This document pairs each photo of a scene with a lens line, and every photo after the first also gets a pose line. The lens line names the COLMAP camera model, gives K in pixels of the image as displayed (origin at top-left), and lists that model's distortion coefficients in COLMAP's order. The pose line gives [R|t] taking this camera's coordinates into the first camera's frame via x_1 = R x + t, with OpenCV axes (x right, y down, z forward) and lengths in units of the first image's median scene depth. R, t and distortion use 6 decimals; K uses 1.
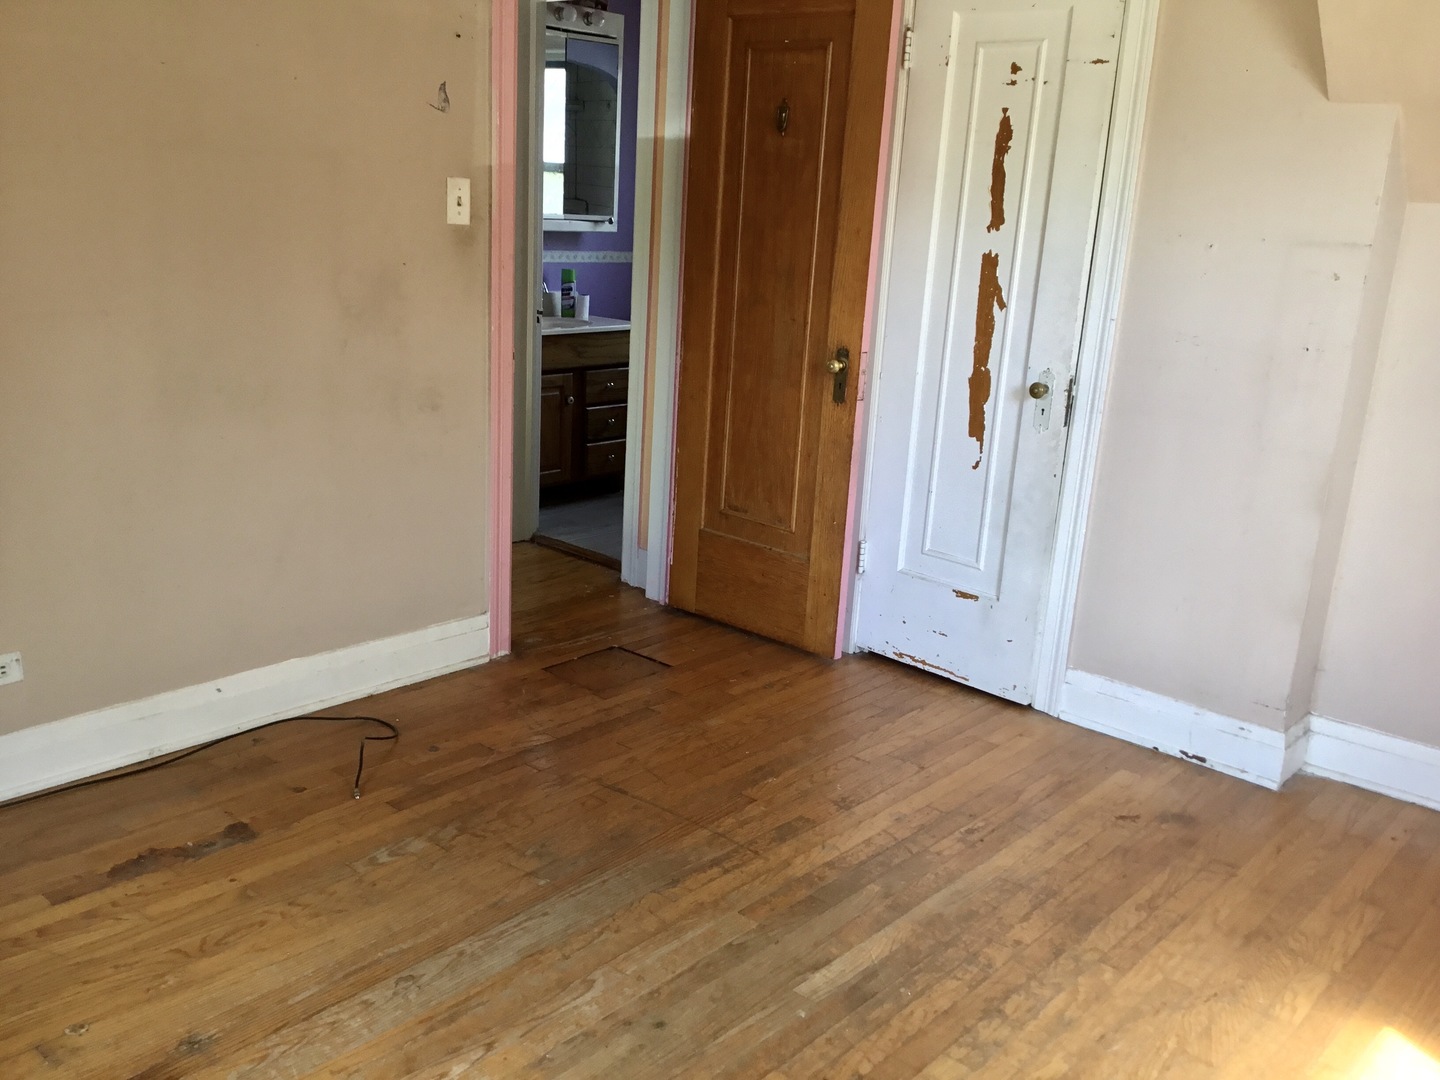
lens RADIAL K [[1291.5, 0, 720.0], [0, 1291.5, 540.0], [0, 0, 1]] dist [0.133505, -0.244025]
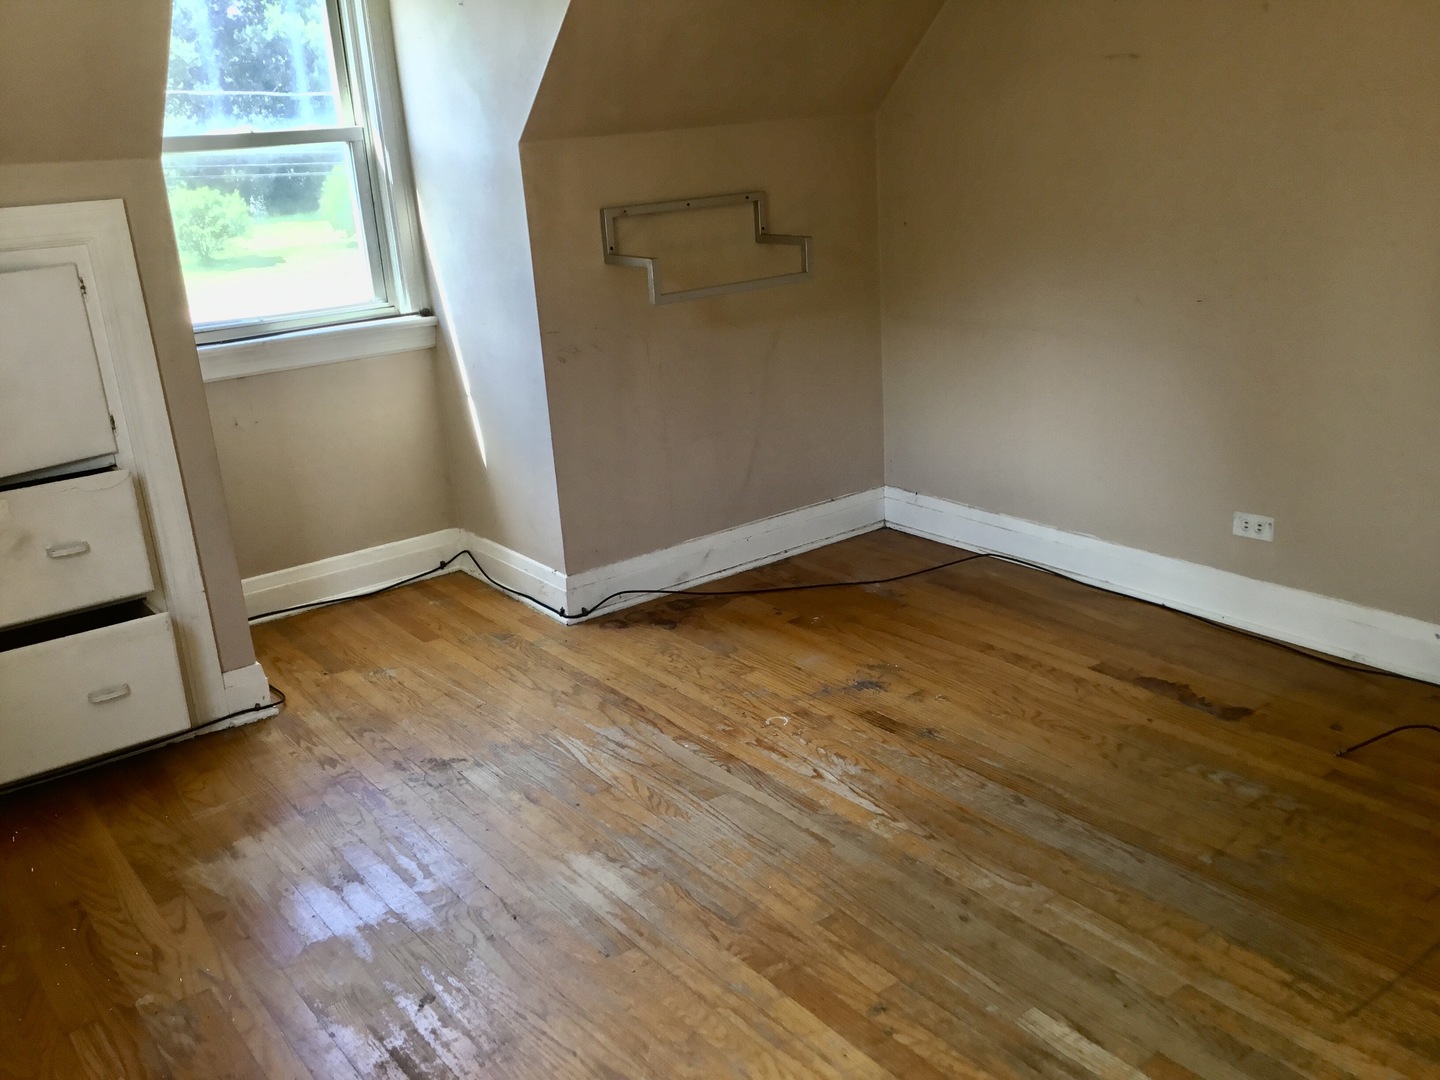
lens RADIAL K [[1291.5, 0, 720.0], [0, 1291.5, 540.0], [0, 0, 1]] dist [0.133505, -0.244025]
pose [[-0.195409, 0.267196, -0.943622, 0.783046], [-0.206695, 0.929338, 0.305954, -0.176978], [0.958693, 0.254828, -0.126373, 0.725962]]
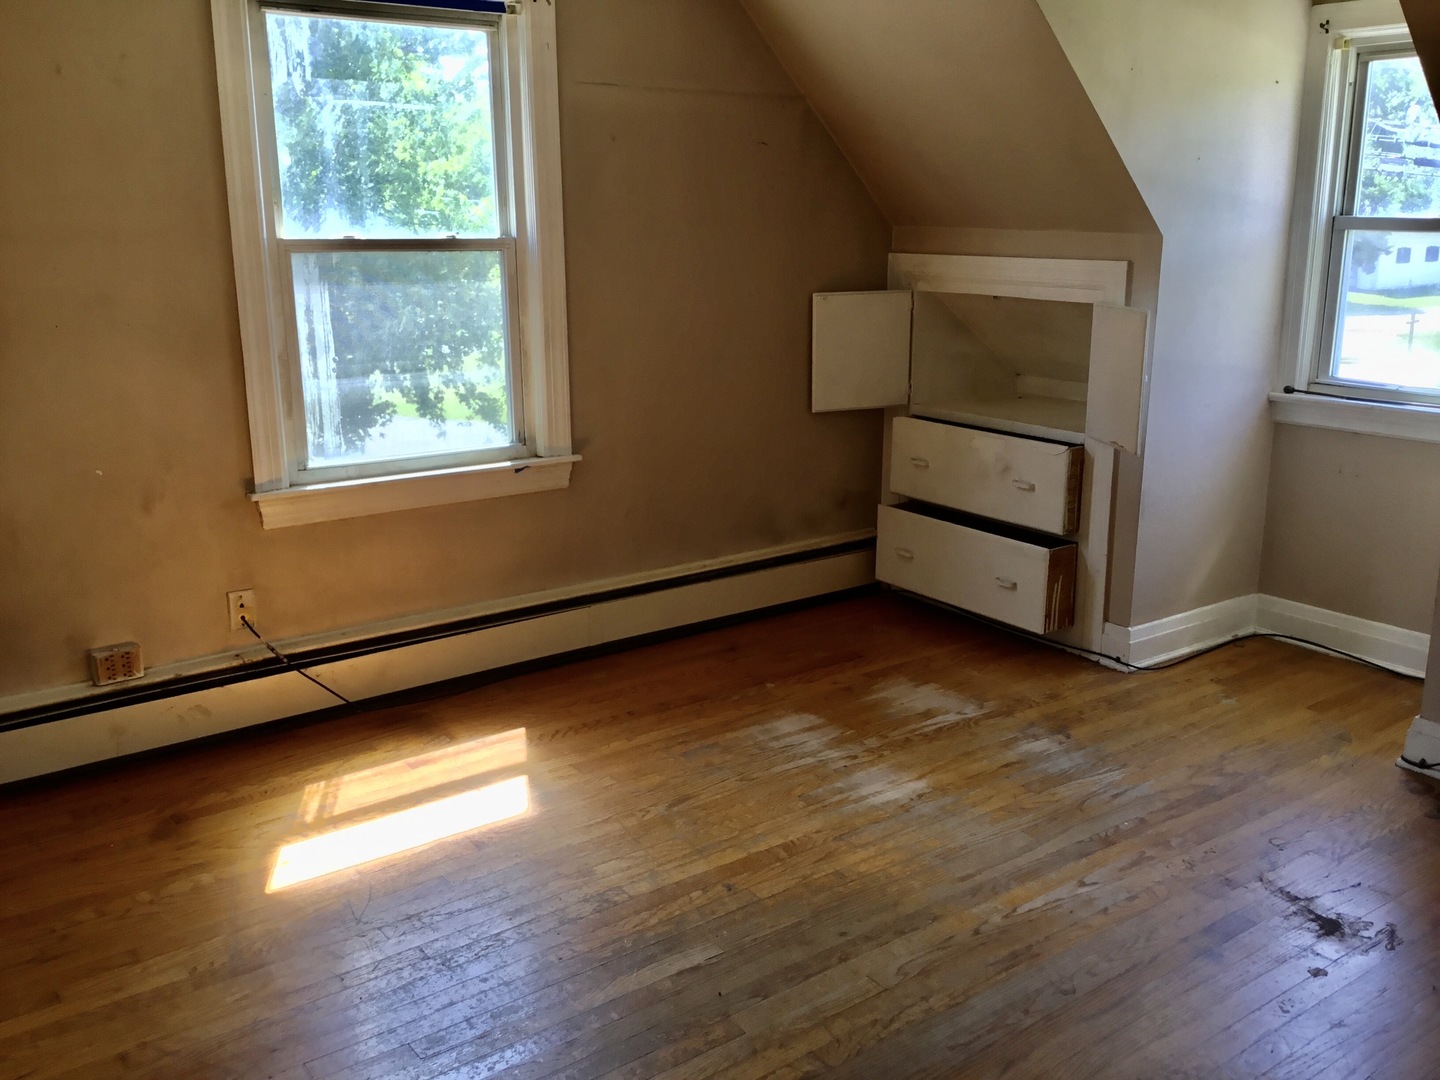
lens RADIAL K [[1291.5, 0, 720.0], [0, 1291.5, 540.0], [0, 0, 1]] dist [0.133505, -0.244025]
pose [[-0.976758, -0.098504, 0.190370, -0.110280], [0.008035, 0.870696, 0.491755, -0.477096], [-0.214194, 0.481855, -0.849668, 1.596871]]
